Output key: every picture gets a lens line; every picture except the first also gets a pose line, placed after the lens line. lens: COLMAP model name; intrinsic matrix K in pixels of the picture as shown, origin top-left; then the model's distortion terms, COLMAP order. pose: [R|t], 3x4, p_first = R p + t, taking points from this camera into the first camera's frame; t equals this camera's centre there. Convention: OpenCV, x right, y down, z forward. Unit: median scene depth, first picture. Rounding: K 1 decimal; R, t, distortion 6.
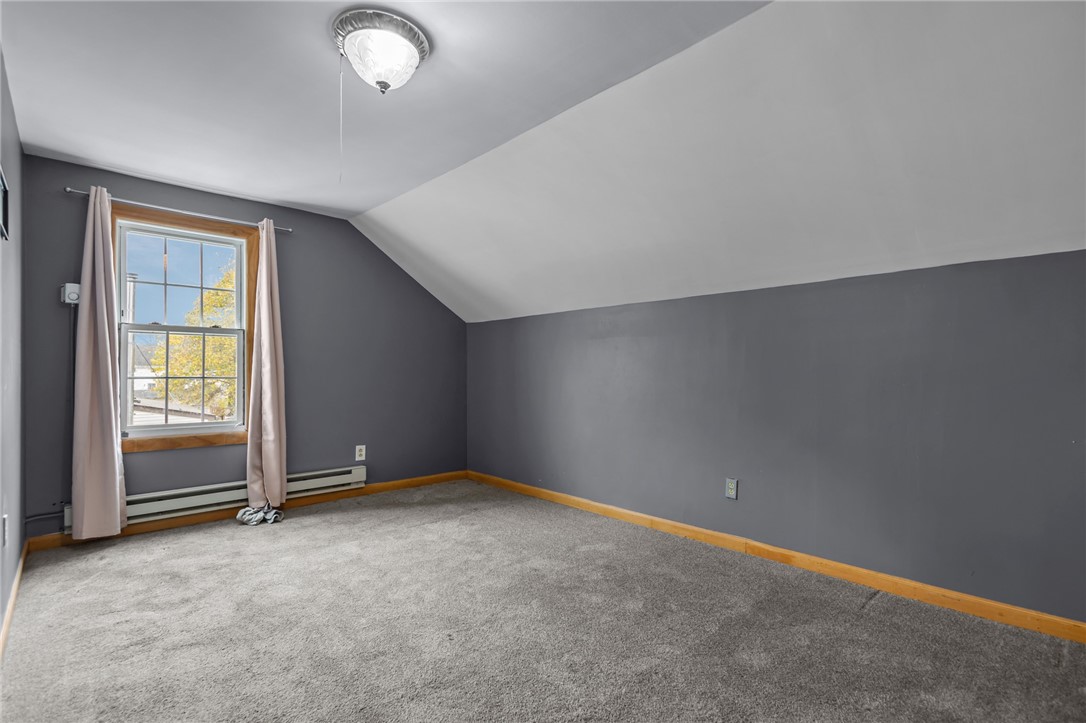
lens RADIAL K [[523.9, 0, 543.4], [0, 523.9, 372.2], [0, 0, 1]] dist [-0.001471, -0.000027]
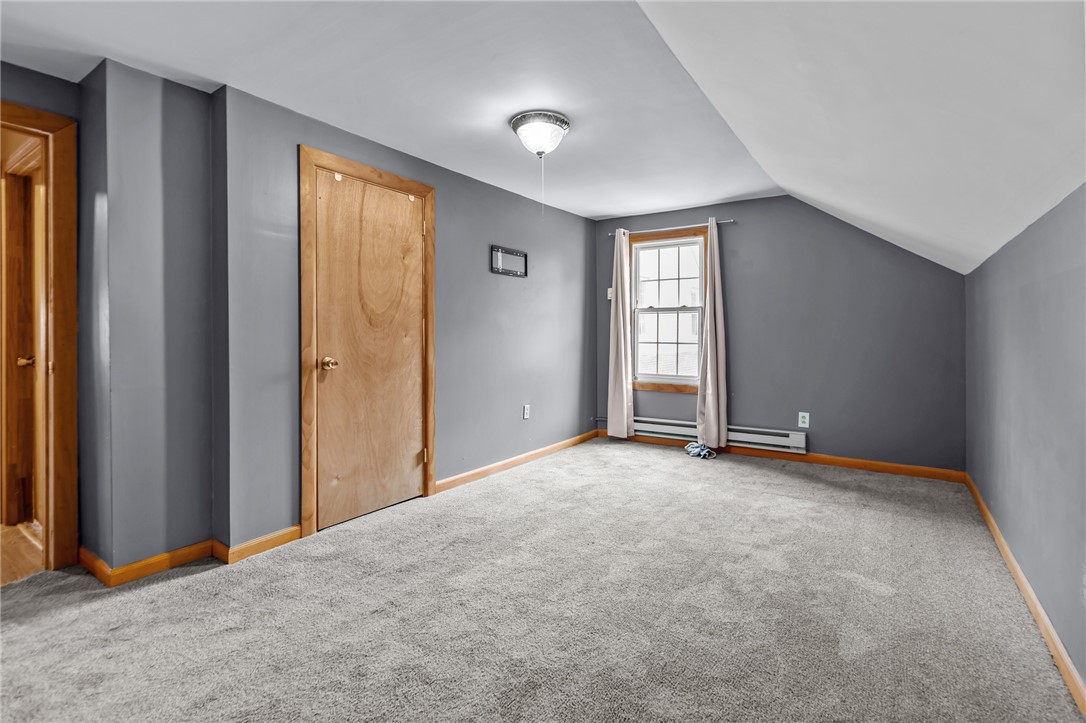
lens RADIAL K [[514.2, 0, 545.0], [0, 514.2, 342.8], [0, 0, 1]] dist [0.002755, 0.000095]
pose [[0.213510, 0.012206, -0.976865, 0.619197], [-0.003217, 0.999925, 0.011791, -0.006048], [0.976936, 0.000625, 0.213533, 0.360911]]
